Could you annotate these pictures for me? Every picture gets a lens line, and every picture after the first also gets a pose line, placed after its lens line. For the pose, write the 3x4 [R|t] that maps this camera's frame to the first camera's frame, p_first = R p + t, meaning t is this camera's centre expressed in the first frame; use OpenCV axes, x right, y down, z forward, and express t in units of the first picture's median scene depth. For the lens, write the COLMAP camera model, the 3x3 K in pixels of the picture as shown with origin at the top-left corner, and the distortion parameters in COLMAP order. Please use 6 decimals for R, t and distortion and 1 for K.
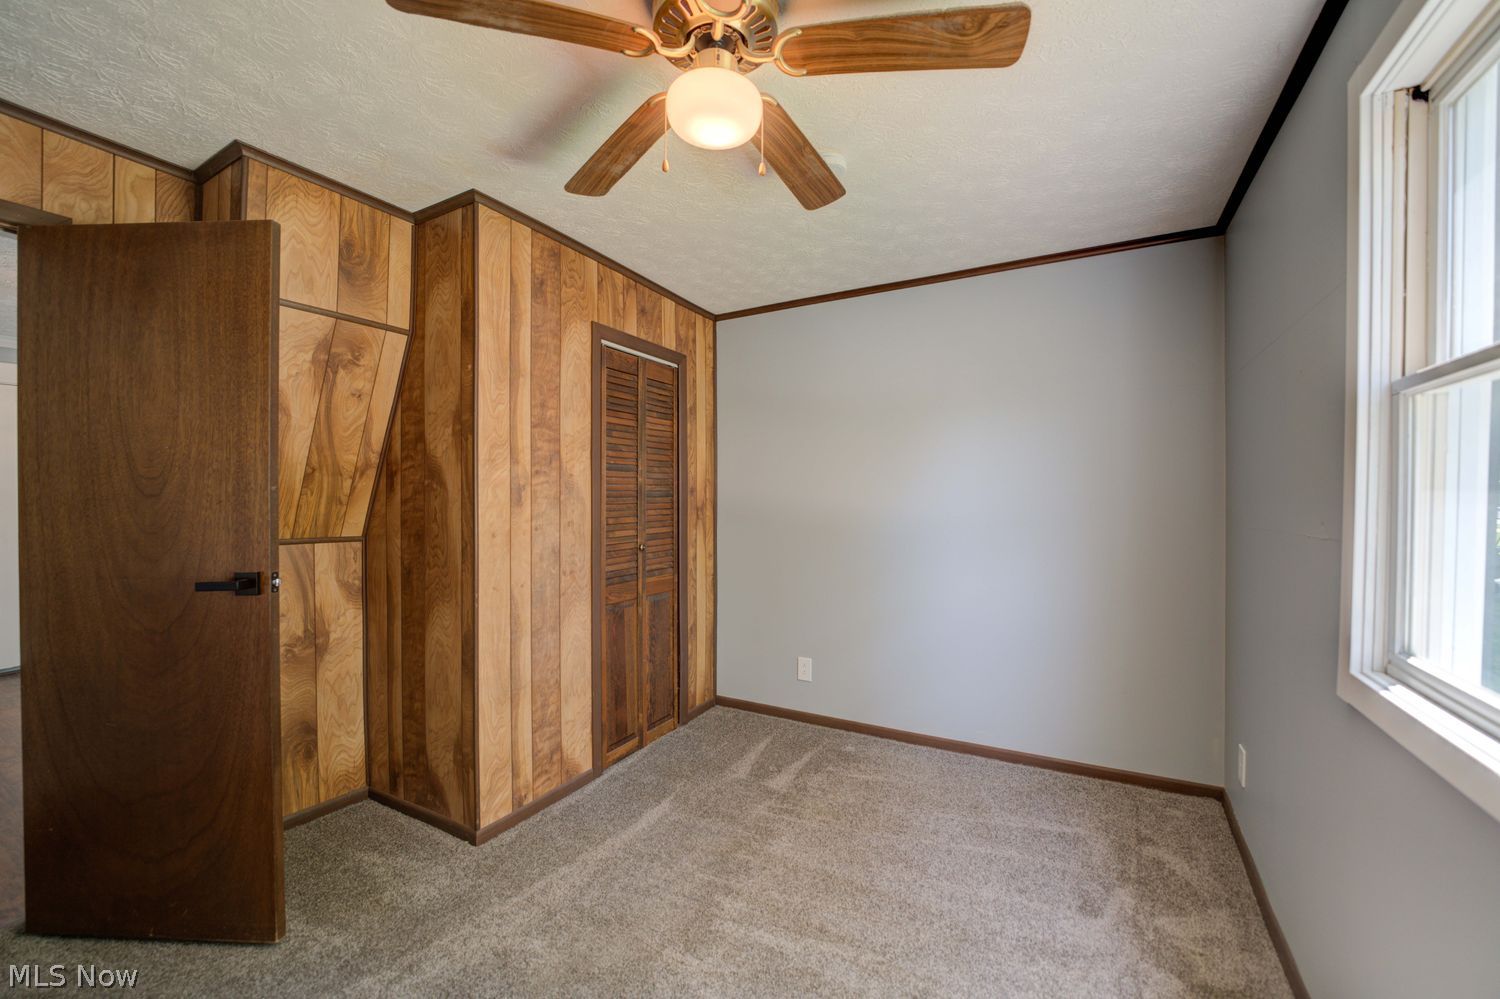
lens RADIAL K [[601.0, 0, 752.1], [0, 601.0, 504.5], [0, 0, 1]] dist [-0.028366, 0.003050]
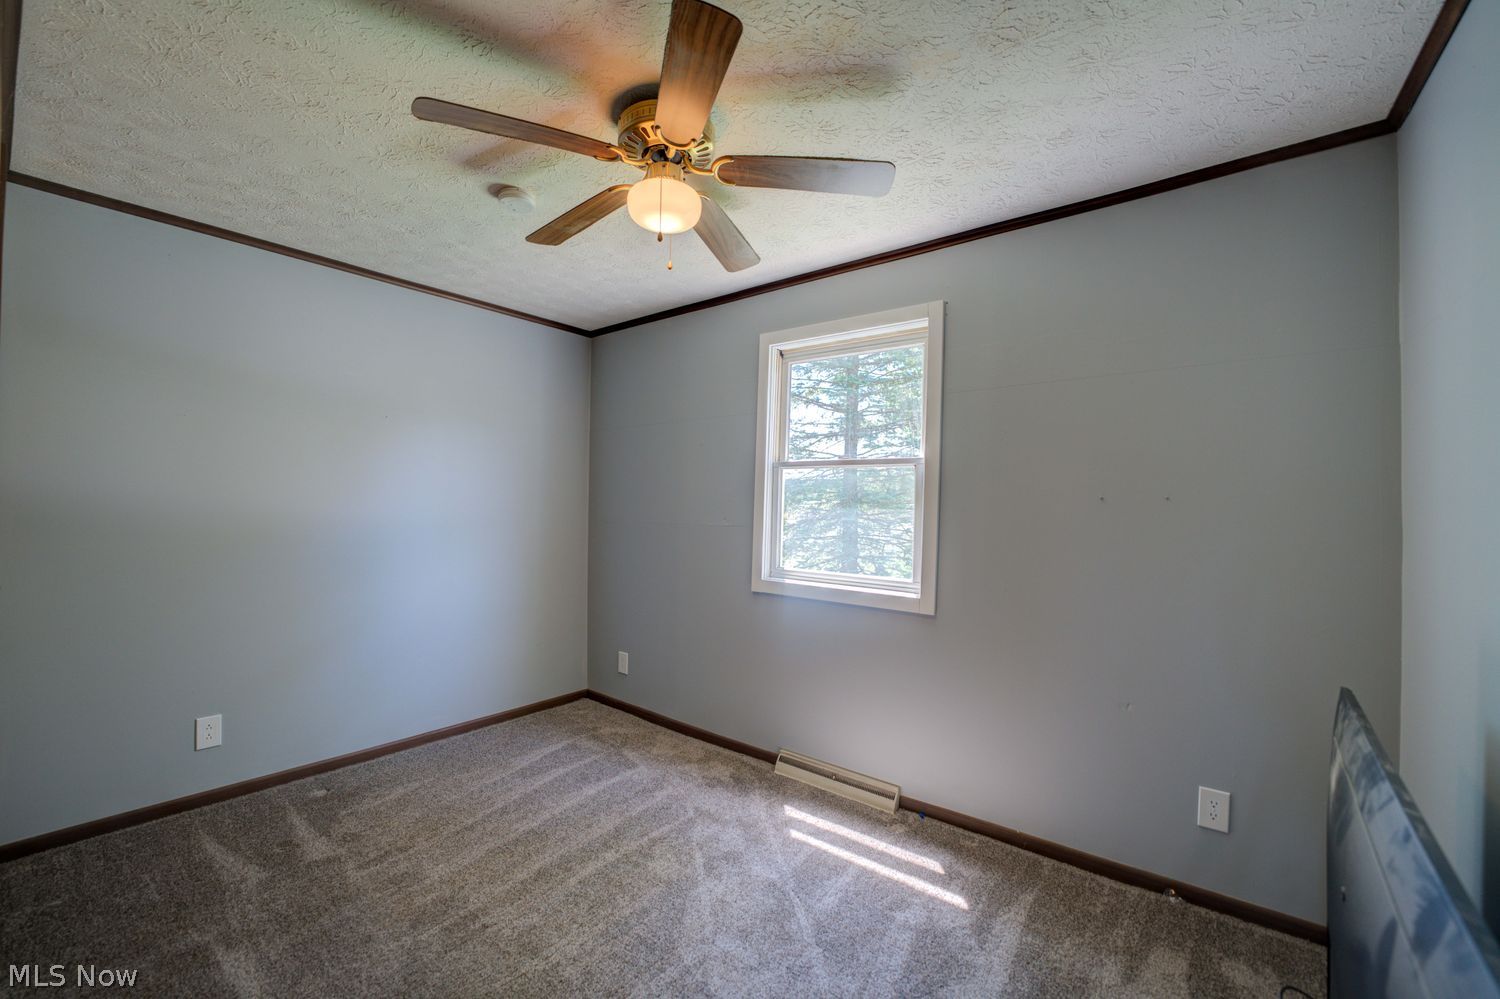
lens RADIAL K [[601.0, 0, 753.7], [0, 601.0, 502.0], [0, 0, 1]] dist [-0.028366, 0.003050]
pose [[0.149214, 0.007387, 0.988777, -0.649132], [-0.009553, 0.999936, -0.006028, -0.009410], [-0.988759, -0.008547, 0.149275, 0.297440]]
